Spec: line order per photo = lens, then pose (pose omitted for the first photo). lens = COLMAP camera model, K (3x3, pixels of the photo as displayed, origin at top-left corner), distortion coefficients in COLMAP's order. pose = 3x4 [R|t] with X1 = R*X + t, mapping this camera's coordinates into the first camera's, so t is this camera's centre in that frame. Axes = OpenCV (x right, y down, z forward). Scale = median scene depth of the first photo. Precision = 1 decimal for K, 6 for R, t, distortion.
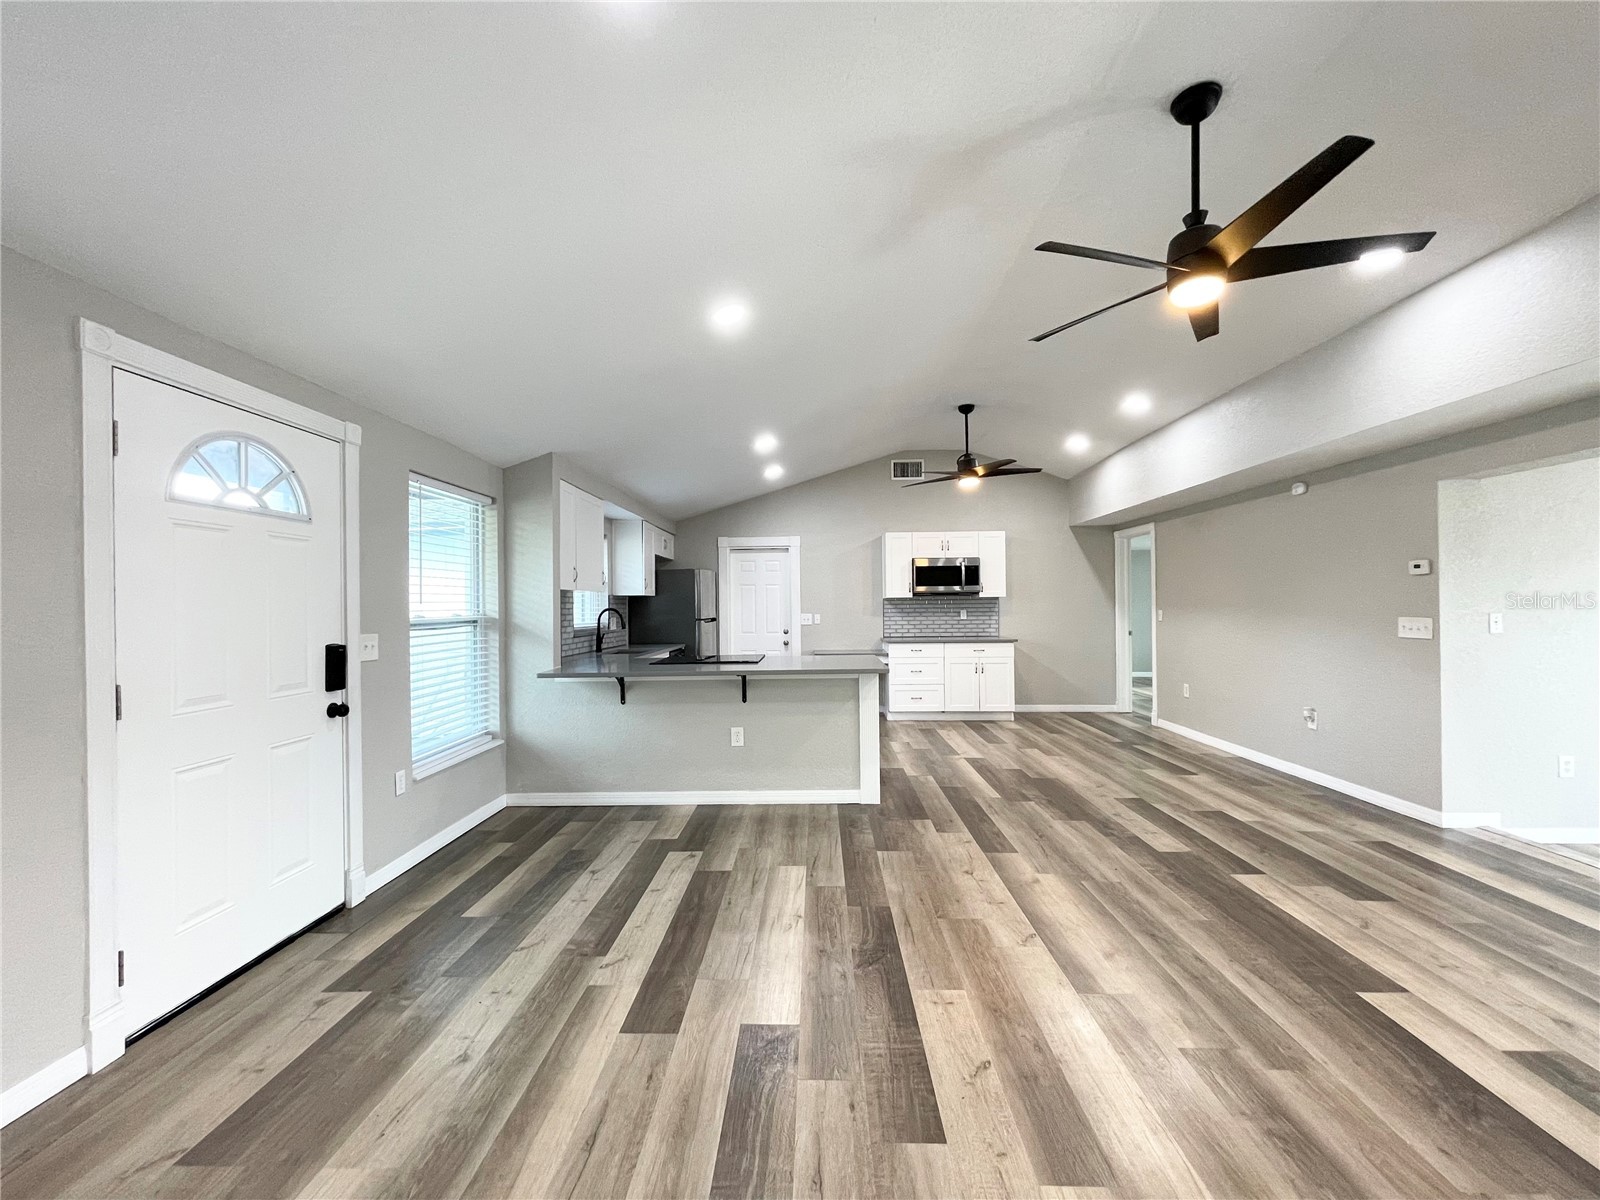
lens RADIAL K [[644.9, 0, 797.4], [0, 644.9, 600.4], [0, 0, 1]] dist [-0.002664, 0.001085]
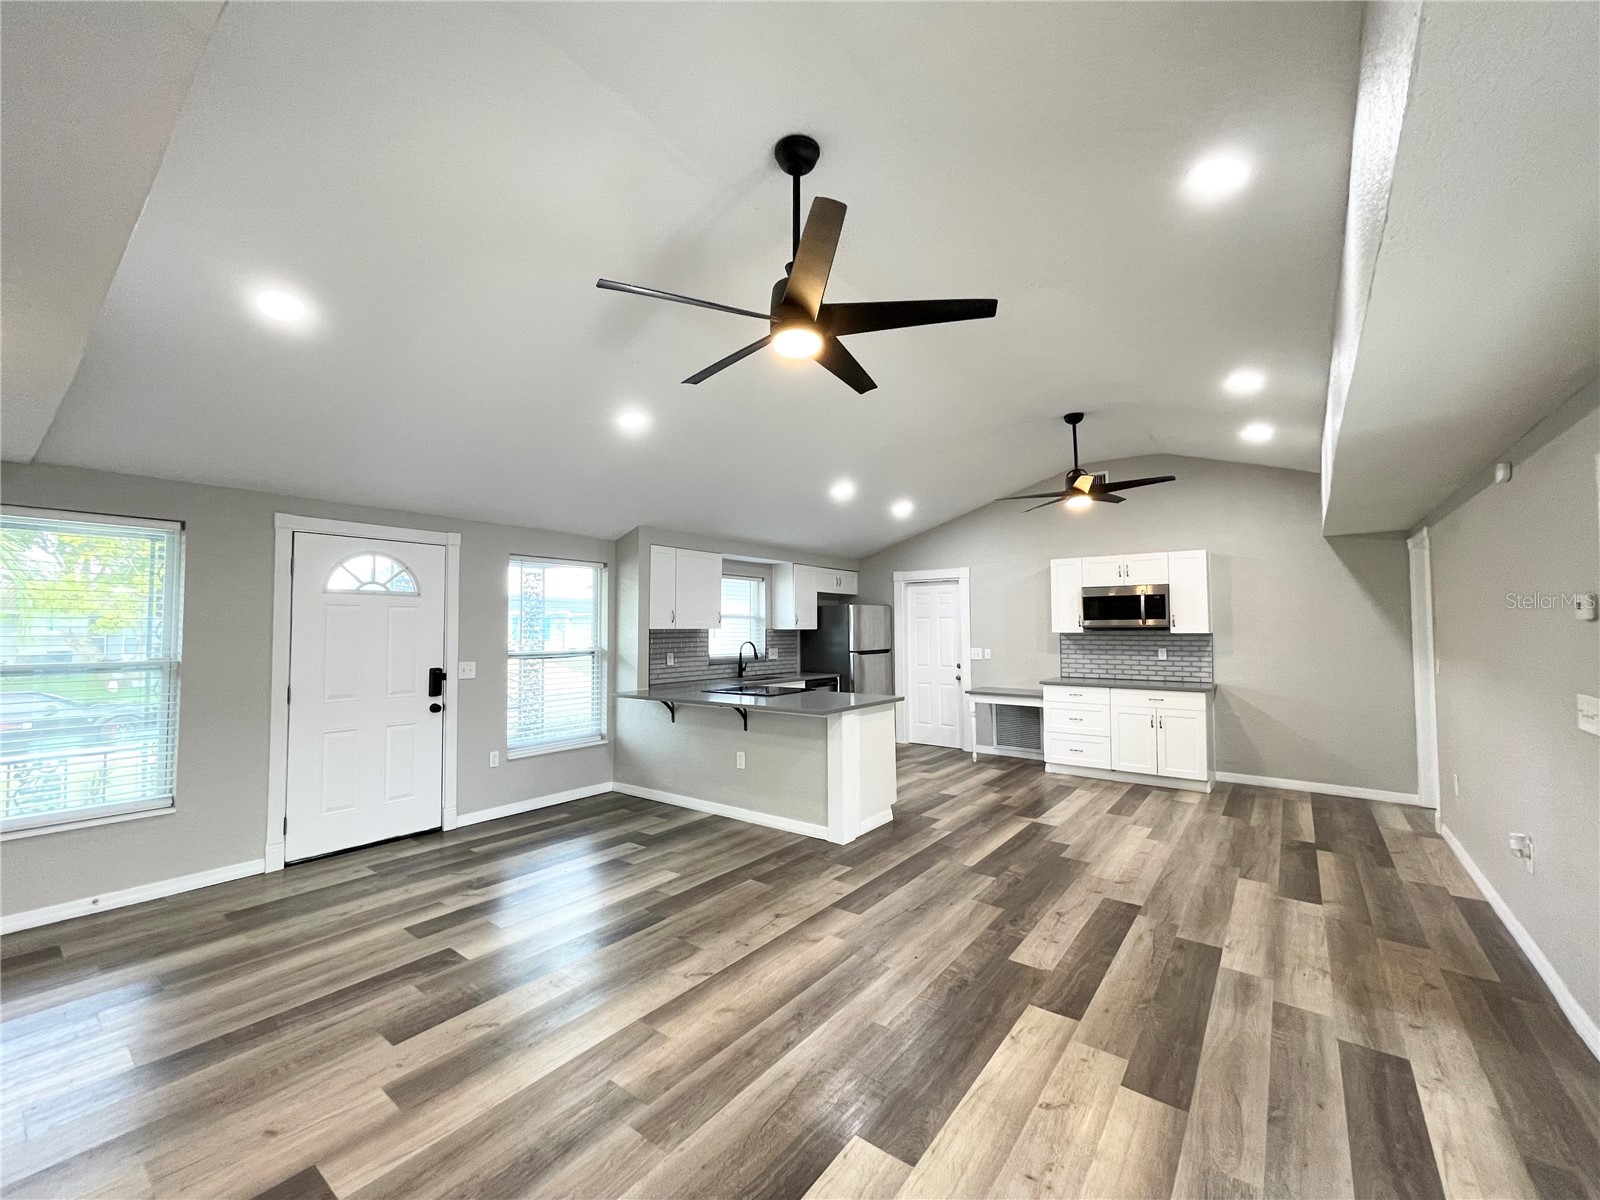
lens RADIAL K [[644.9, 0, 797.4], [0, 644.9, 600.4], [0, 0, 1]] dist [-0.002664, 0.001085]
pose [[0.811307, -0.018099, -0.584339, 0.744367], [-0.000468, 0.999500, -0.031608, -0.040309], [0.584619, 0.025917, 0.810894, 0.140350]]
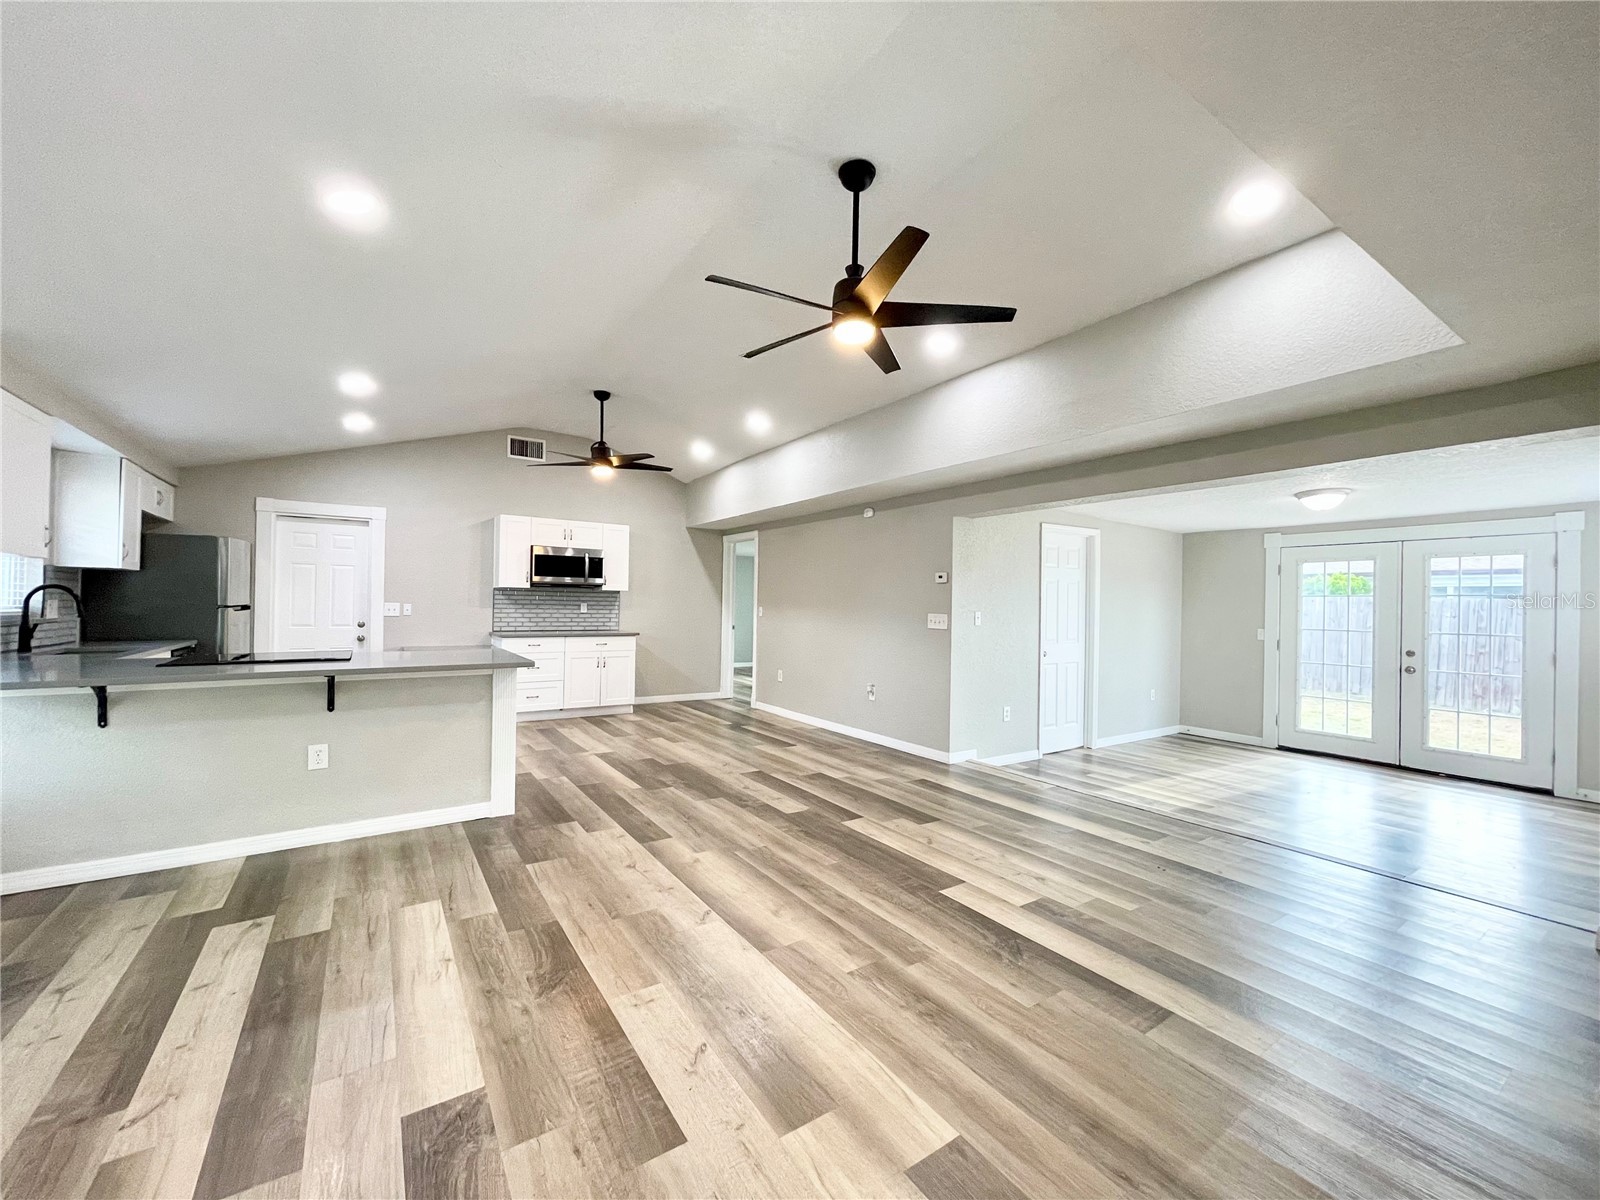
lens RADIAL K [[644.9, 0, 797.4], [0, 644.9, 600.4], [0, 0, 1]] dist [-0.002664, 0.001085]
pose [[0.813792, 0.028162, 0.580473, -0.088495], [-0.030134, 0.999526, -0.006247, 0.015379], [-0.580374, -0.012408, 0.814255, 0.054533]]
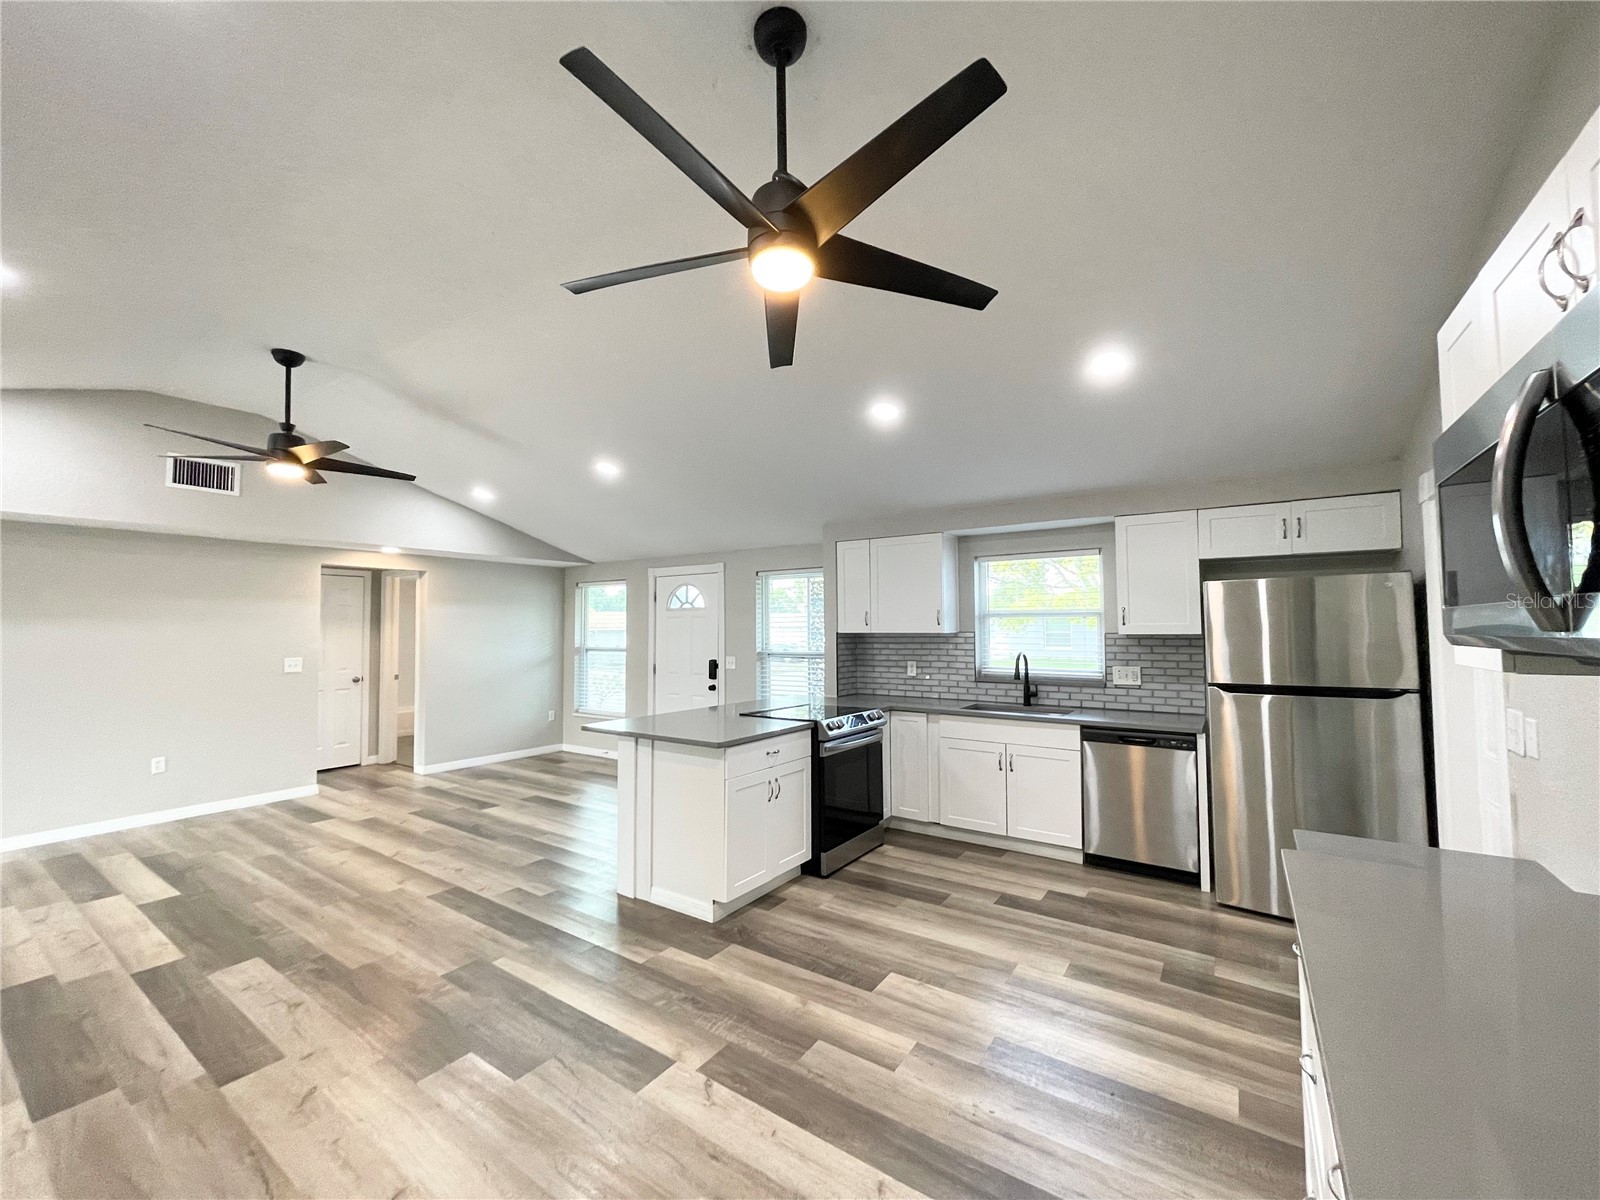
lens RADIAL K [[644.9, 0, 797.4], [0, 644.9, 600.4], [0, 0, 1]] dist [-0.002664, 0.001085]
pose [[-0.539448, -0.024569, -0.841660, 0.811584], [0.016454, 0.999076, -0.039710, -0.036353], [0.841858, -0.035270, -0.538545, 1.861623]]
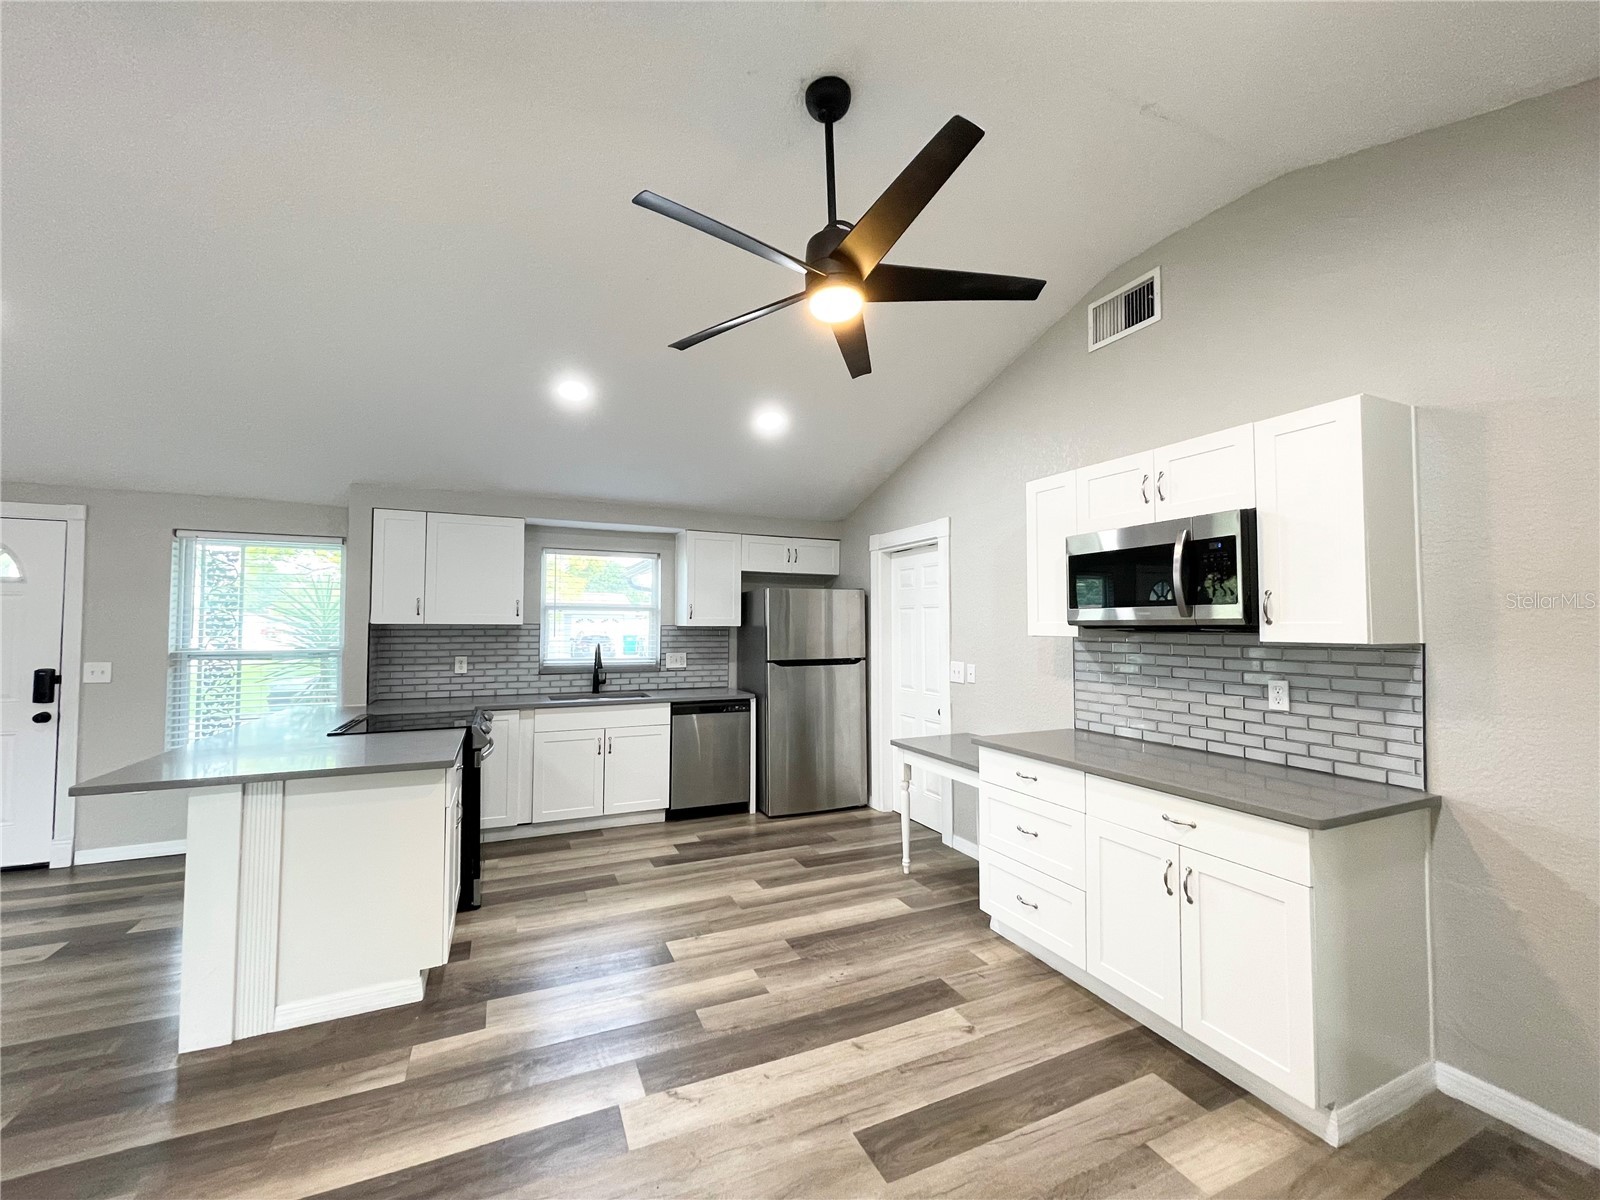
lens RADIAL K [[647.3, 0, 796.1], [0, 647.3, 600.7], [0, 0, 1]] dist [0.000898, 0.000342]
pose [[0.439907, -0.023079, -0.897747, 0.902177], [-0.000793, 0.999659, -0.026088, -0.031234], [0.898043, 0.012189, 0.439739, 1.340780]]
